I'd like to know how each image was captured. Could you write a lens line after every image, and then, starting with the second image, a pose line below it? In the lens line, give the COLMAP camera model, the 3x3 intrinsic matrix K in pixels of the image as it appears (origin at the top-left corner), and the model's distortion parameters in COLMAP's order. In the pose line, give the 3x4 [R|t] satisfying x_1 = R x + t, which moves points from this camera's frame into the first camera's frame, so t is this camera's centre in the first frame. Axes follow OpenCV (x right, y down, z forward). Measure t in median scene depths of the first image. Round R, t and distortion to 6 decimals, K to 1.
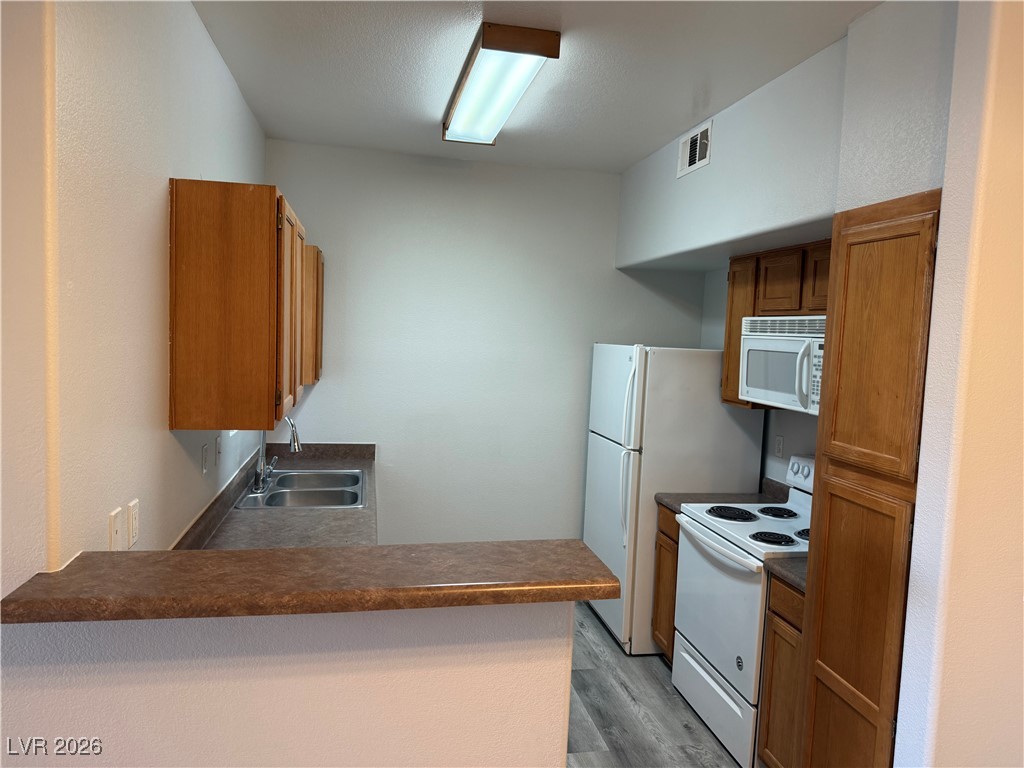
lens RADIAL K [[705.2, 0, 512.0], [0, 705.2, 384.0], [0, 0, 1]] dist [0.132400, -0.254017]
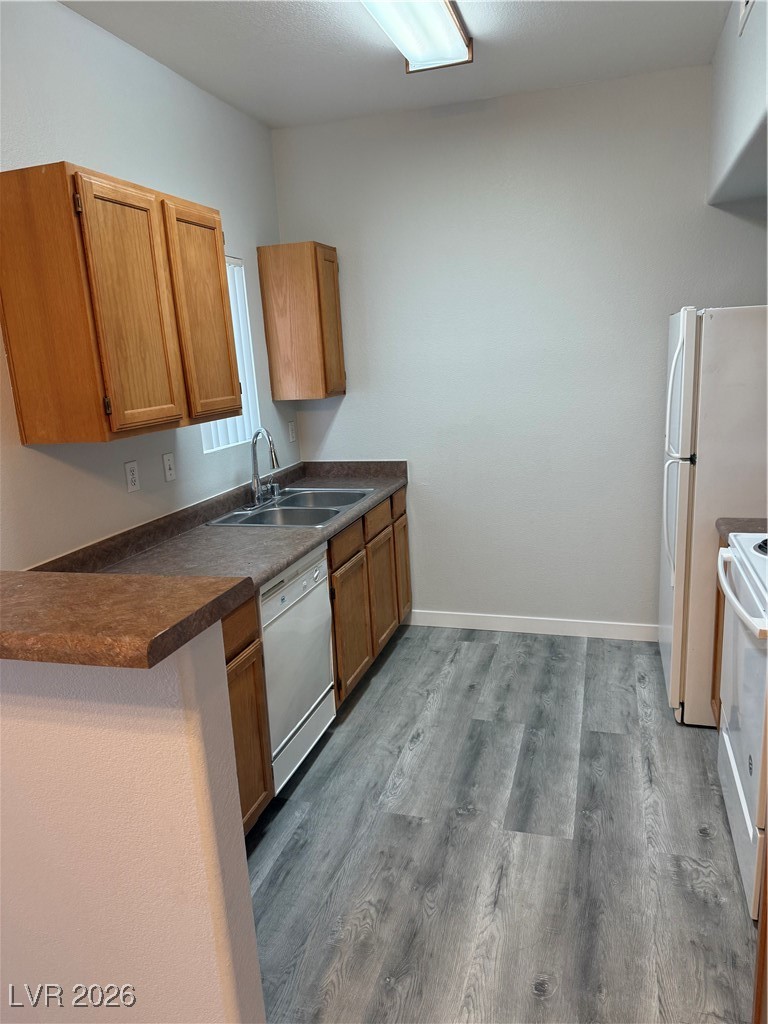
lens RADIAL K [[707.4, 0, 384.0], [0, 707.4, 512.0], [0, 0, 1]] dist [0.112378, -0.169661]
pose [[0.876821, 0.011578, -0.480677, 0.289946], [0.059785, 0.989327, 0.132886, 0.035270], [0.477085, -0.145255, 0.866770, 0.239507]]
